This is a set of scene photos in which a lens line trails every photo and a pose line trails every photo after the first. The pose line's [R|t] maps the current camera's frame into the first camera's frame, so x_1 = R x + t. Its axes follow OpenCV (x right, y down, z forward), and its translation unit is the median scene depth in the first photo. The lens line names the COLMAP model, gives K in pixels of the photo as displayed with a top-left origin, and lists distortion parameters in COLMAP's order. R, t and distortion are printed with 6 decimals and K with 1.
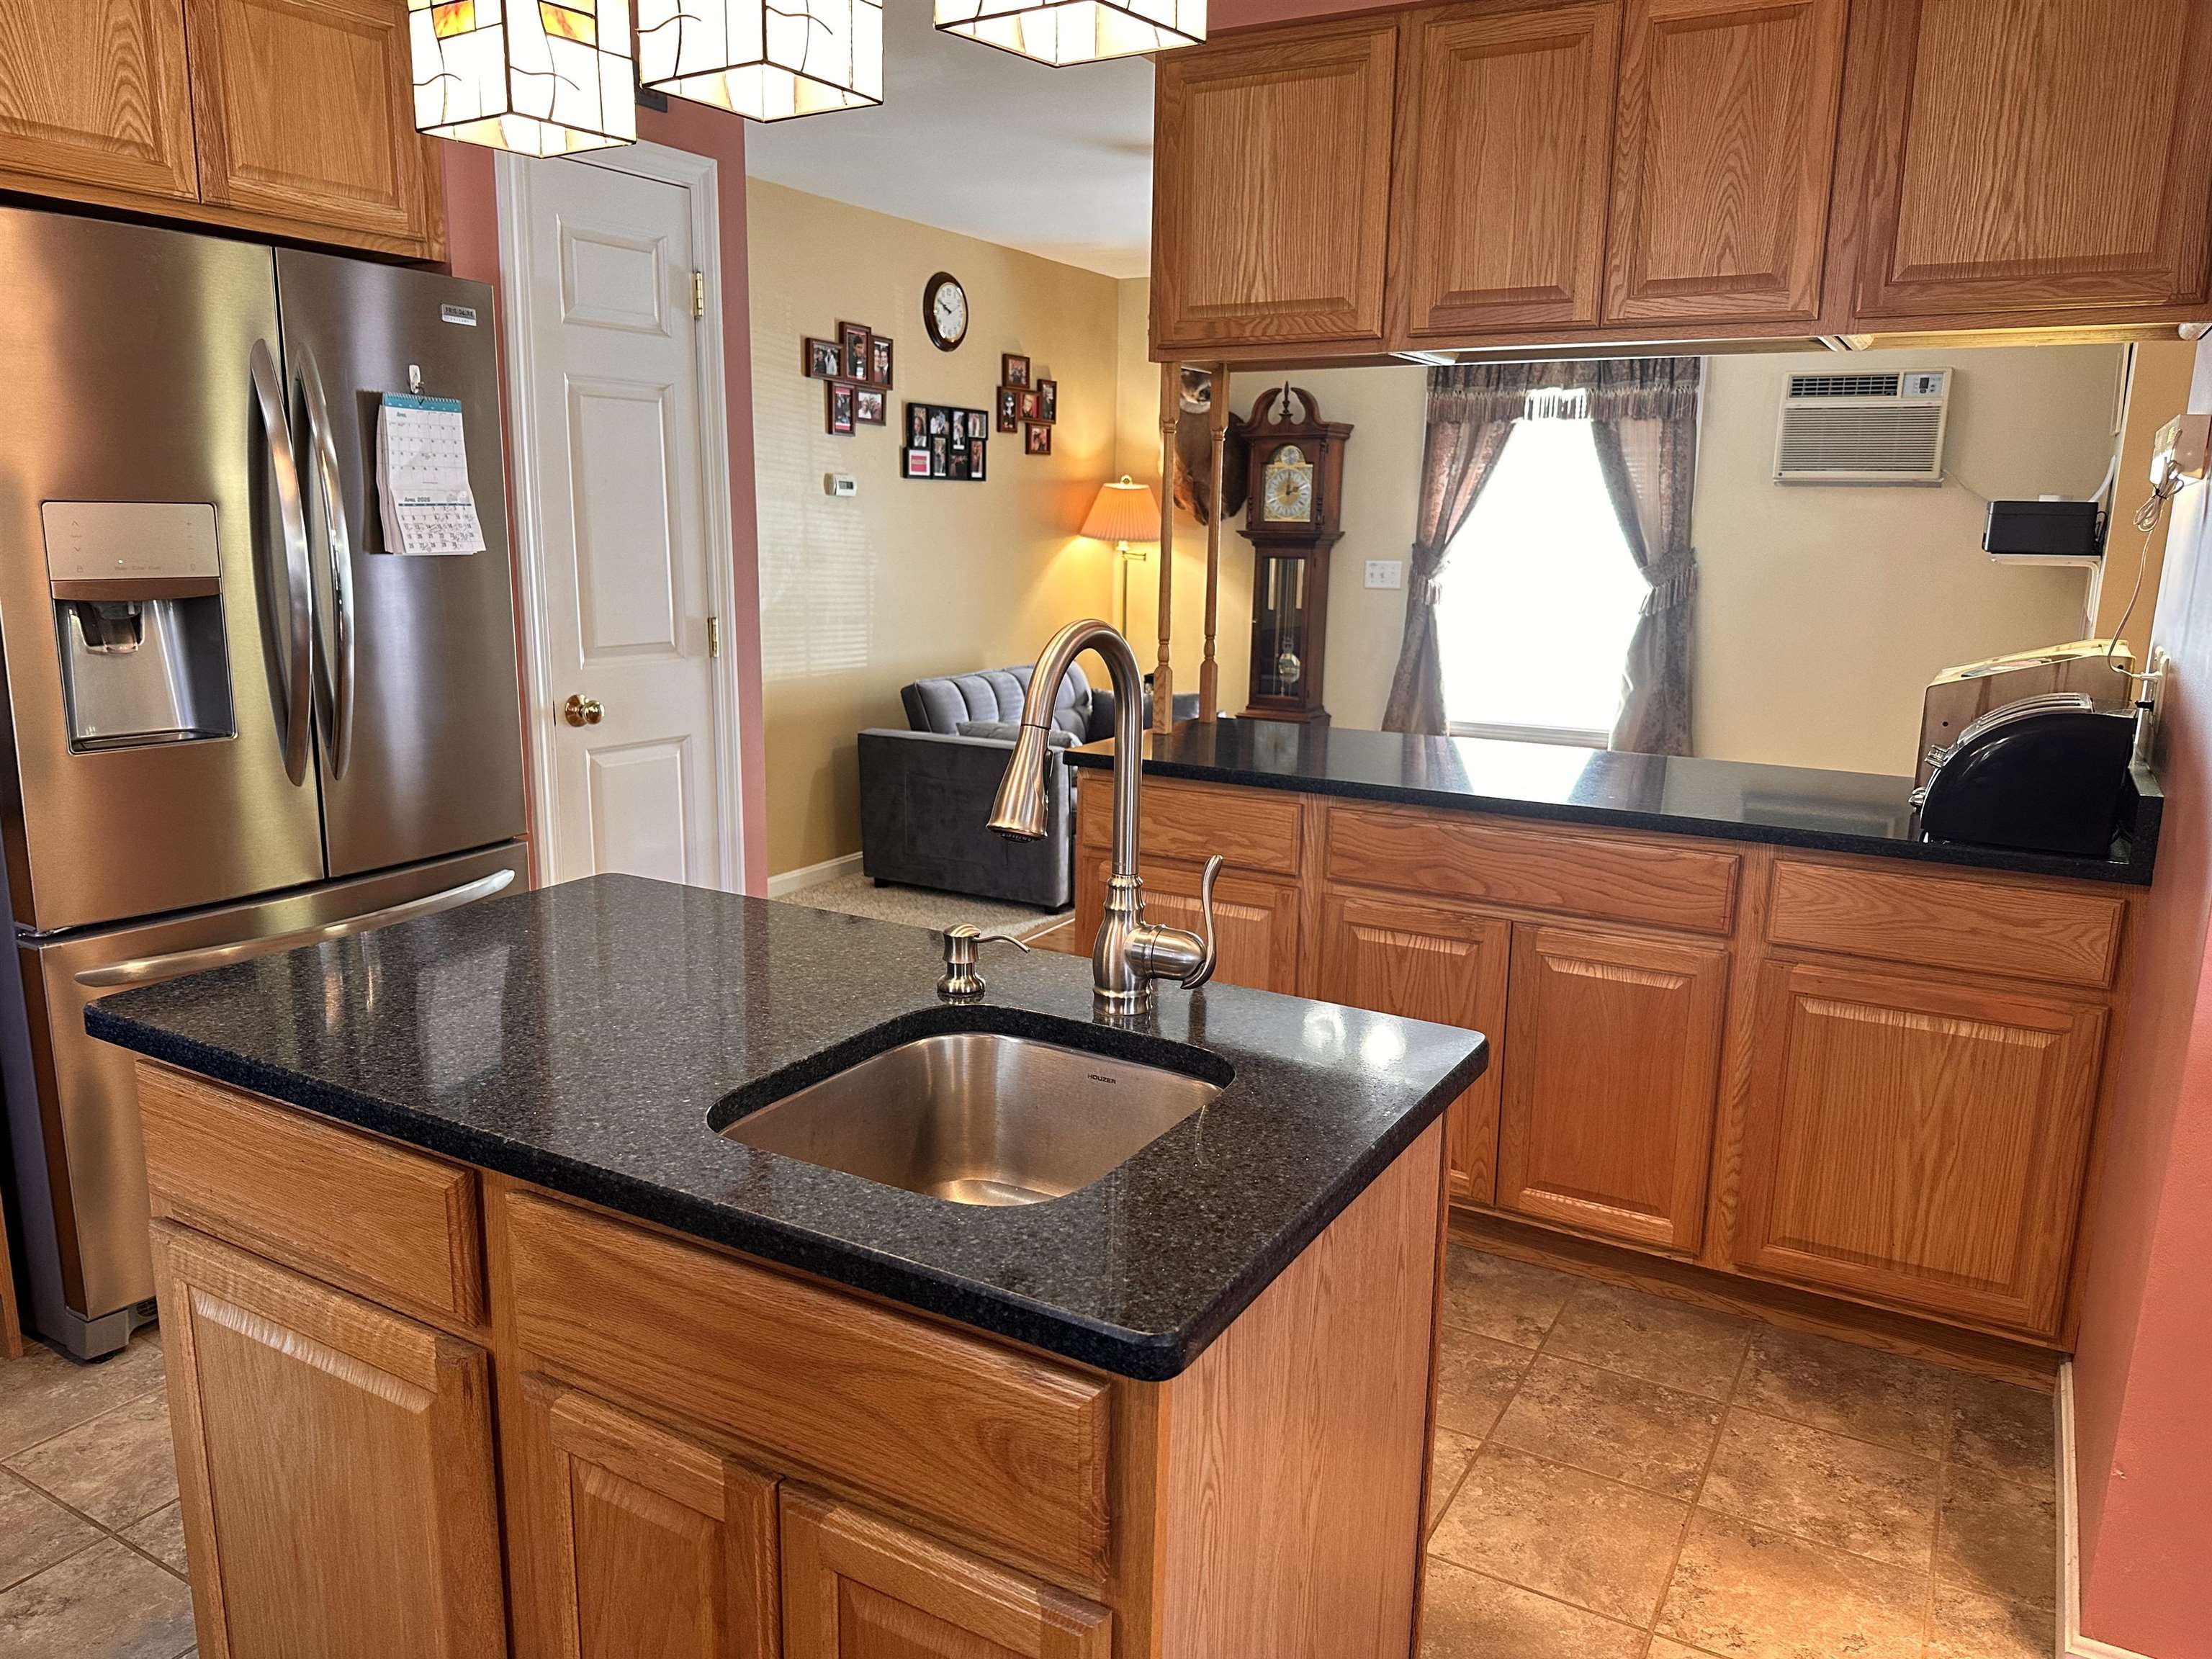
lens RADIAL K [[1552.1, 0, 1094.1], [0, 1552.1, 831.1], [0, 0, 1]] dist [0.079565, -0.095385]
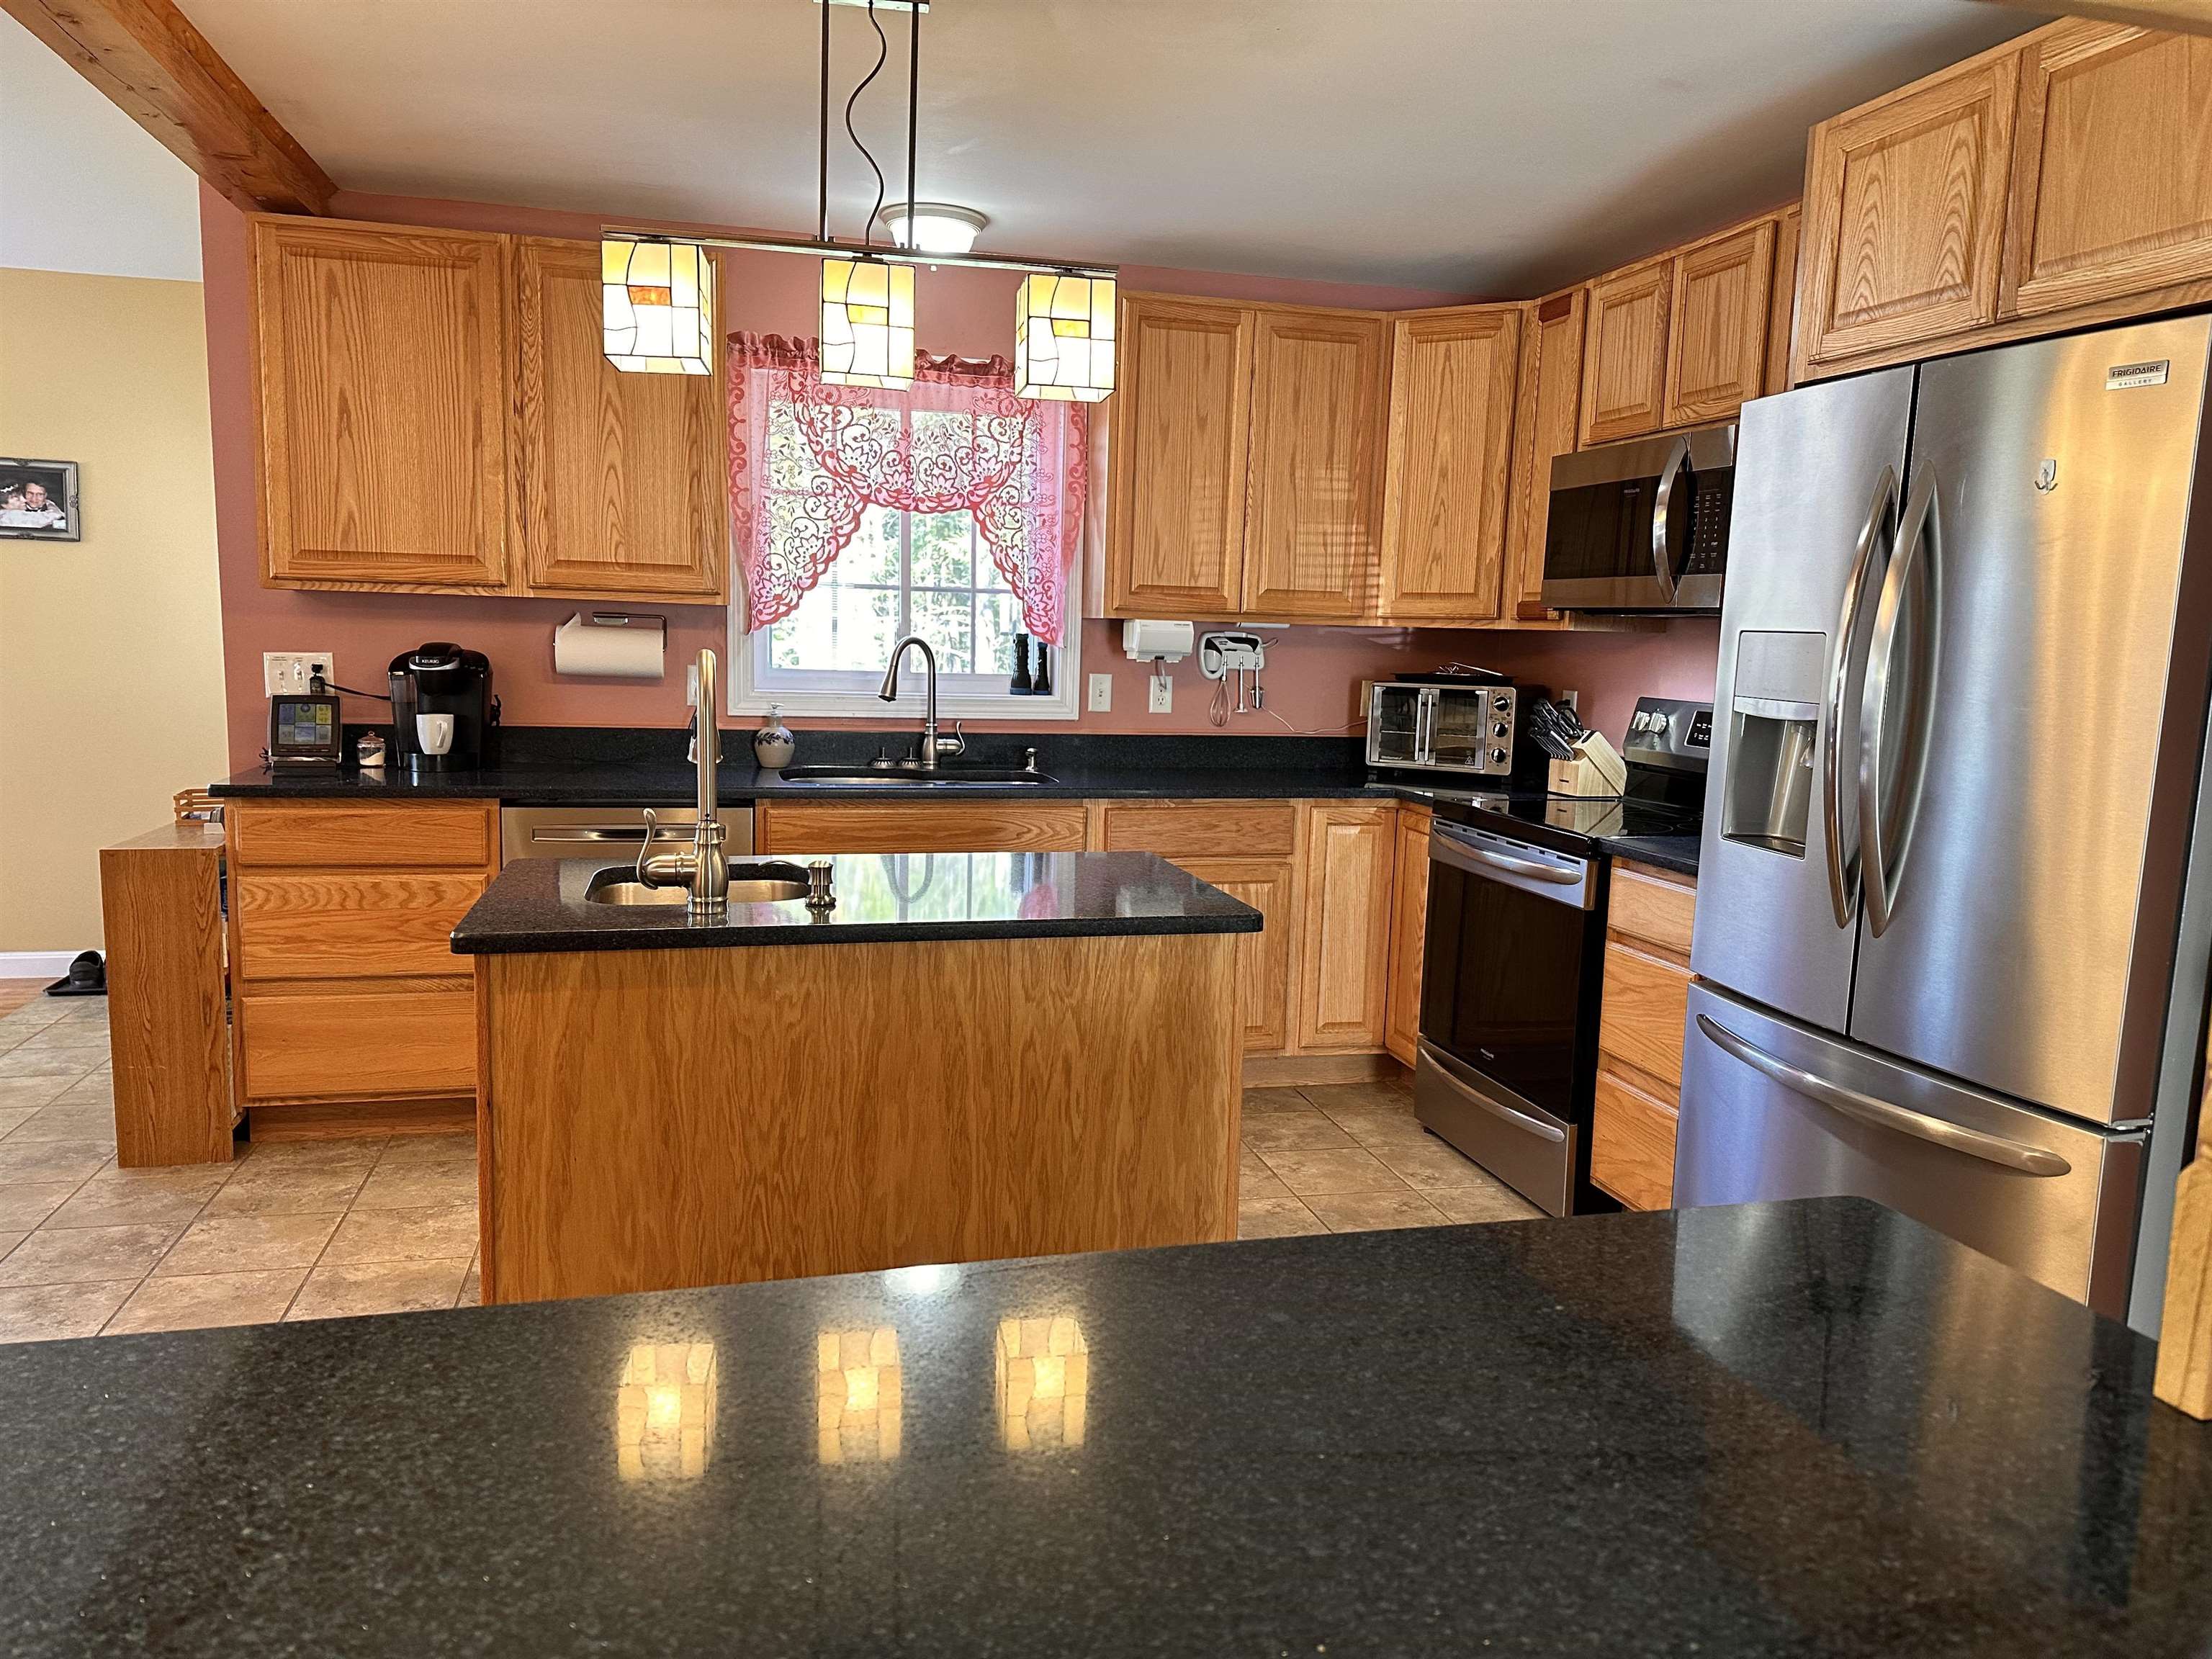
lens RADIAL K [[1552.1, 0, 1101.1], [0, 1552.1, 827.2], [0, 0, 1]] dist [0.079565, -0.095385]
pose [[-0.712866, 0.054599, -0.699171, 0.441844], [-0.183439, 0.947738, 0.261042, -0.235084], [0.676884, 0.314343, -0.665595, 1.225367]]
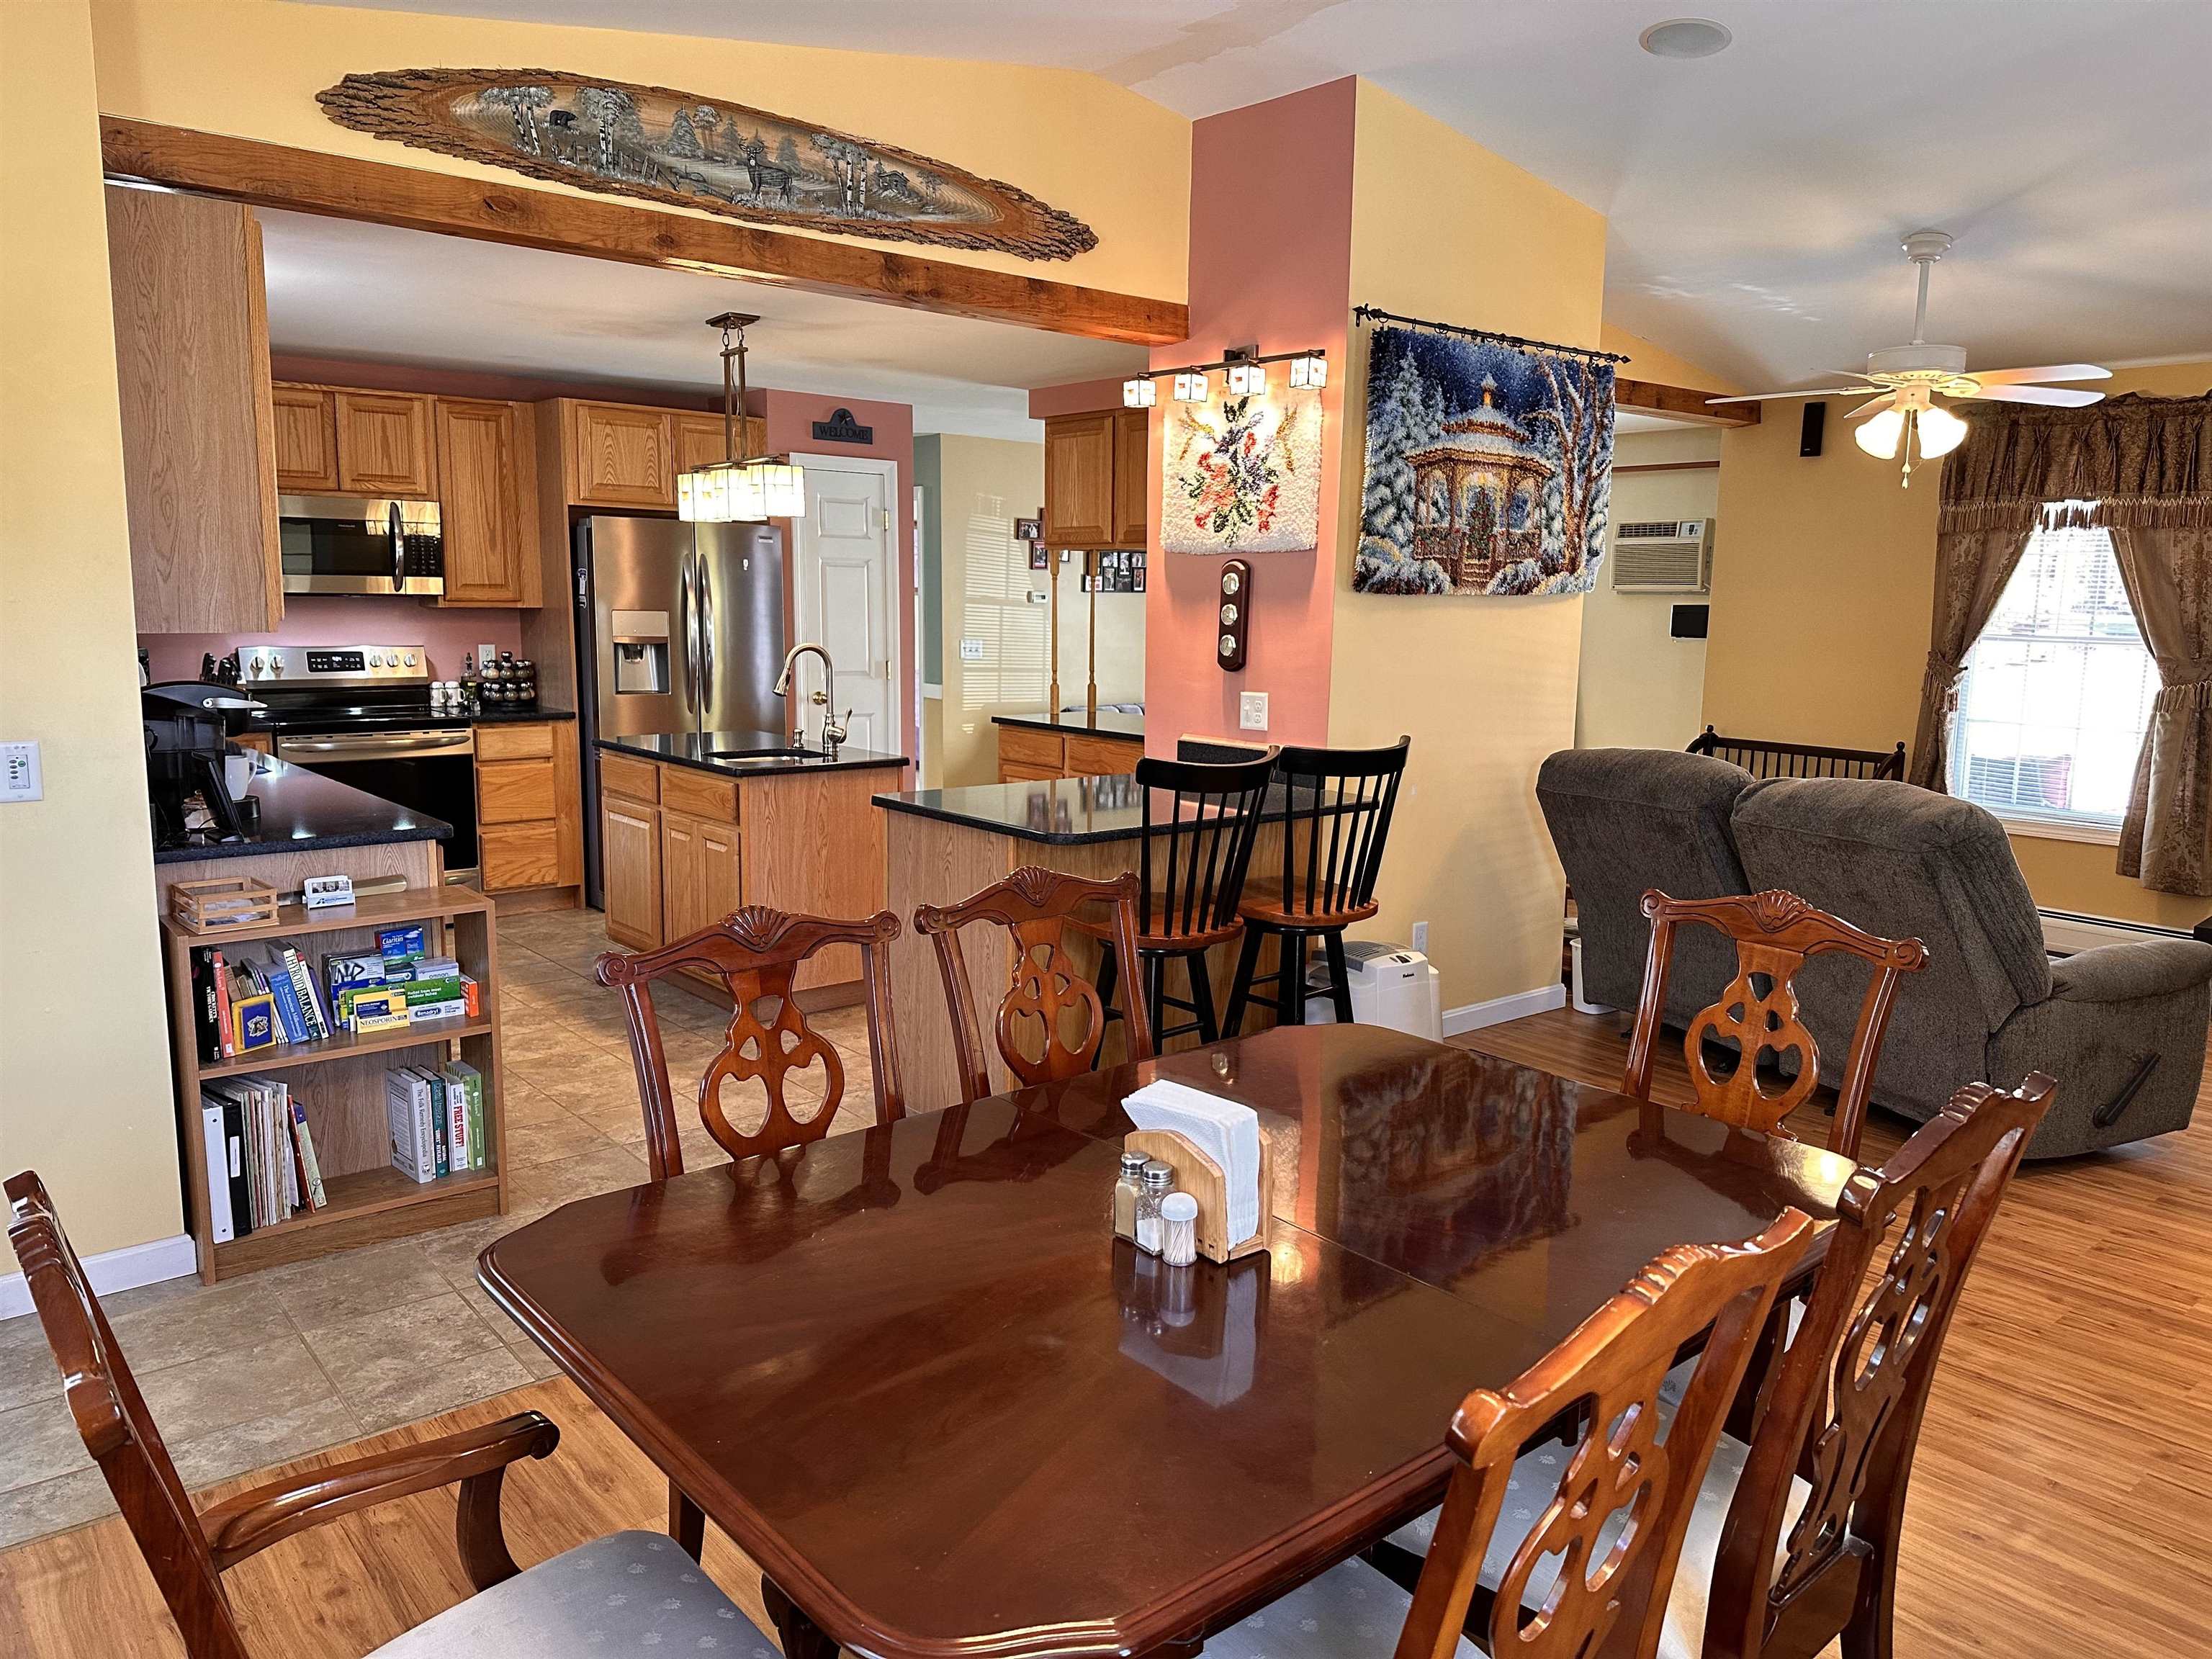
lens RADIAL K [[1552.1, 0, 1142.1], [0, 1552.1, 824.1], [0, 0, 1]] dist [0.079565, -0.095385]
pose [[0.946842, 0.047006, -0.318246, 1.027283], [-0.066573, 0.996483, -0.050881, 0.230809], [0.314735, 0.069363, 0.946642, -1.208327]]
